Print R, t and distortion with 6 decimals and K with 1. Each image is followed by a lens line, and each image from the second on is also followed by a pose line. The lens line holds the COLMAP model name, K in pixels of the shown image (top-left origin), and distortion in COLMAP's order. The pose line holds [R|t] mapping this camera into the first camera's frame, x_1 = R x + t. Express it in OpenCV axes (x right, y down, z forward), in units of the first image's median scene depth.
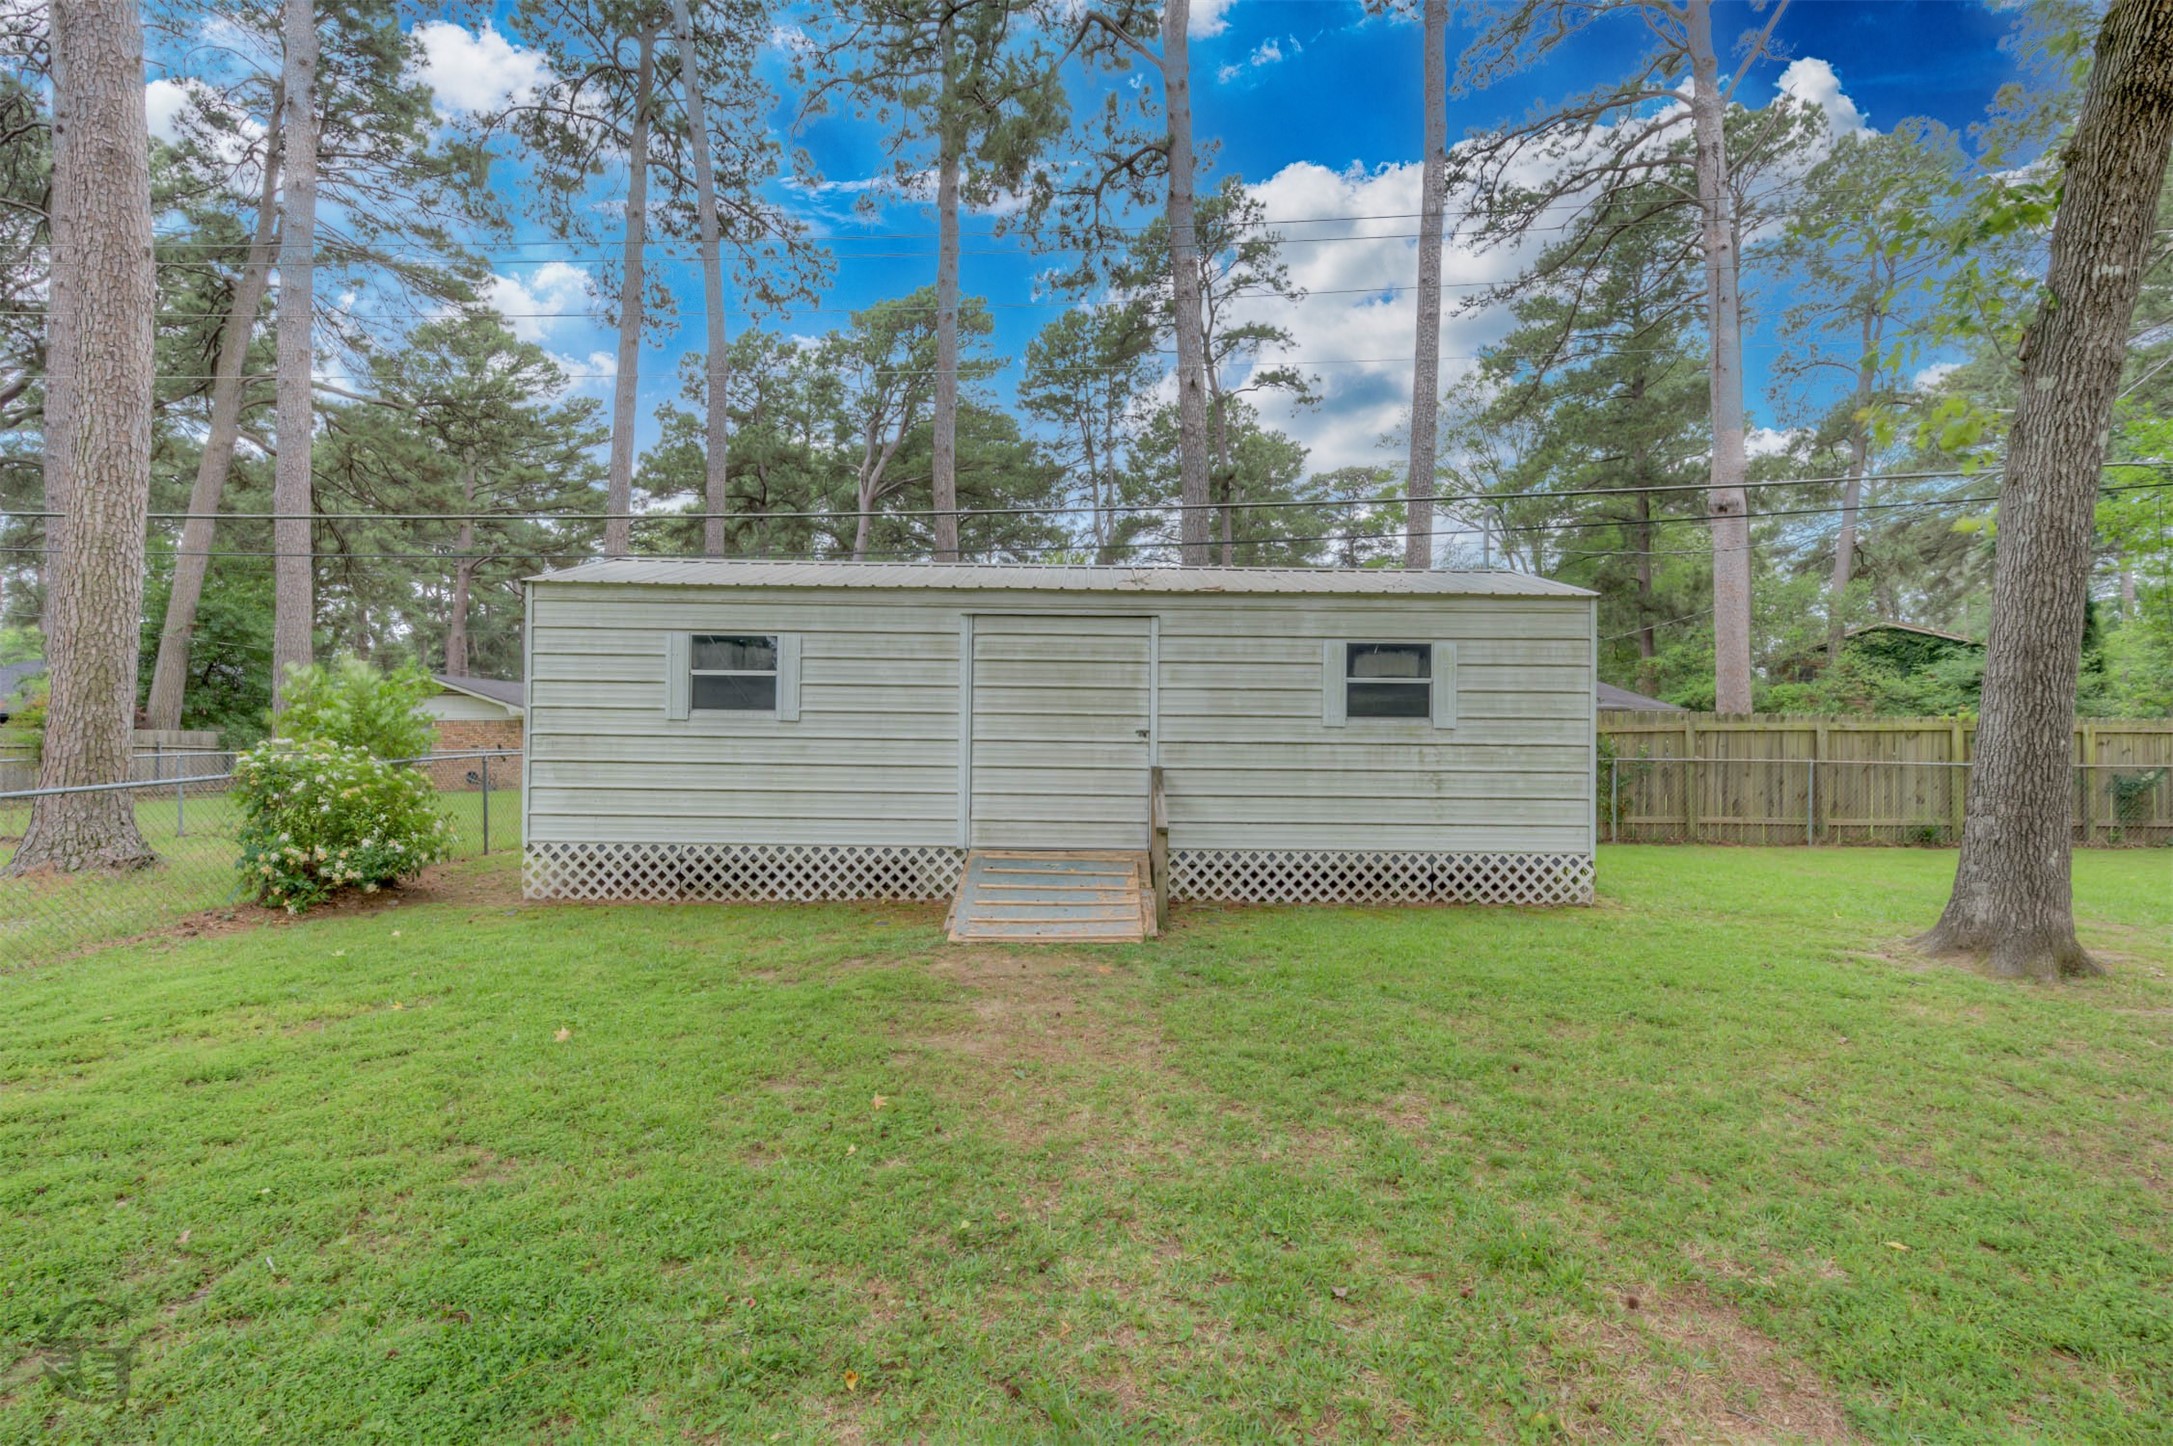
lens RADIAL K [[1069.8, 0, 1067.4], [0, 1069.8, 721.6], [0, 0, 1]] dist [0.002063, -0.002482]
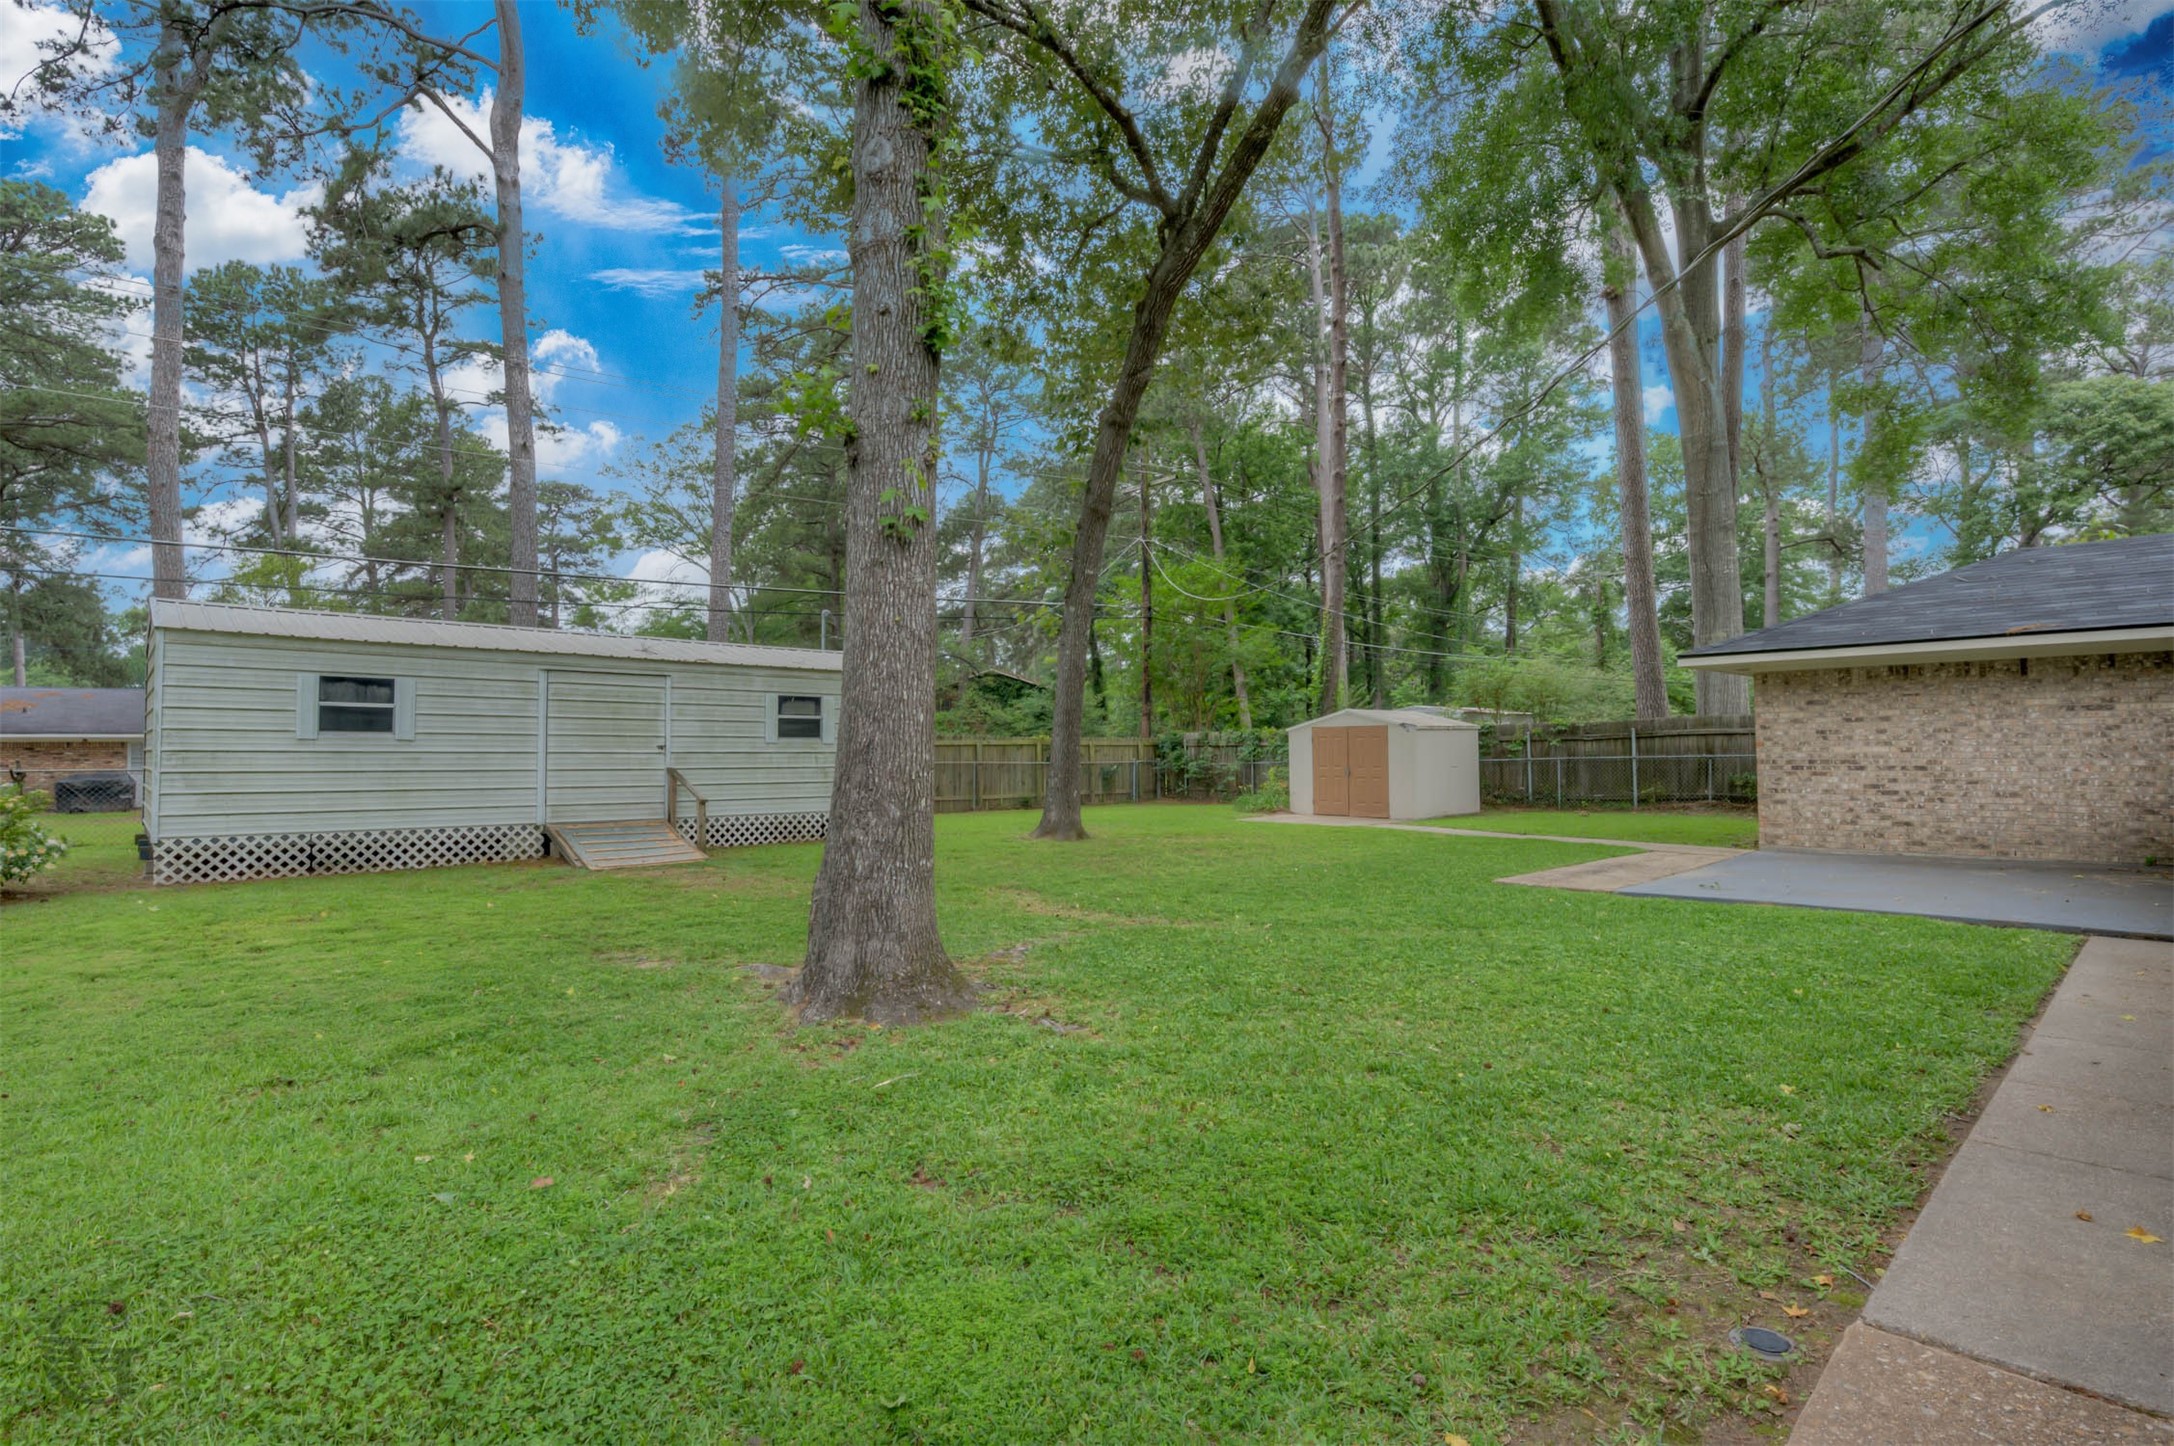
lens RADIAL K [[1070.3, 0, 1091.1], [0, 1070.3, 723.9], [0, 0, 1]] dist [0.002063, -0.002482]
pose [[0.729729, 0.009565, 0.683669, -0.561452], [0.000797, 0.999890, -0.014839, -0.000195], [-0.683736, 0.011373, 0.729641, -0.628140]]
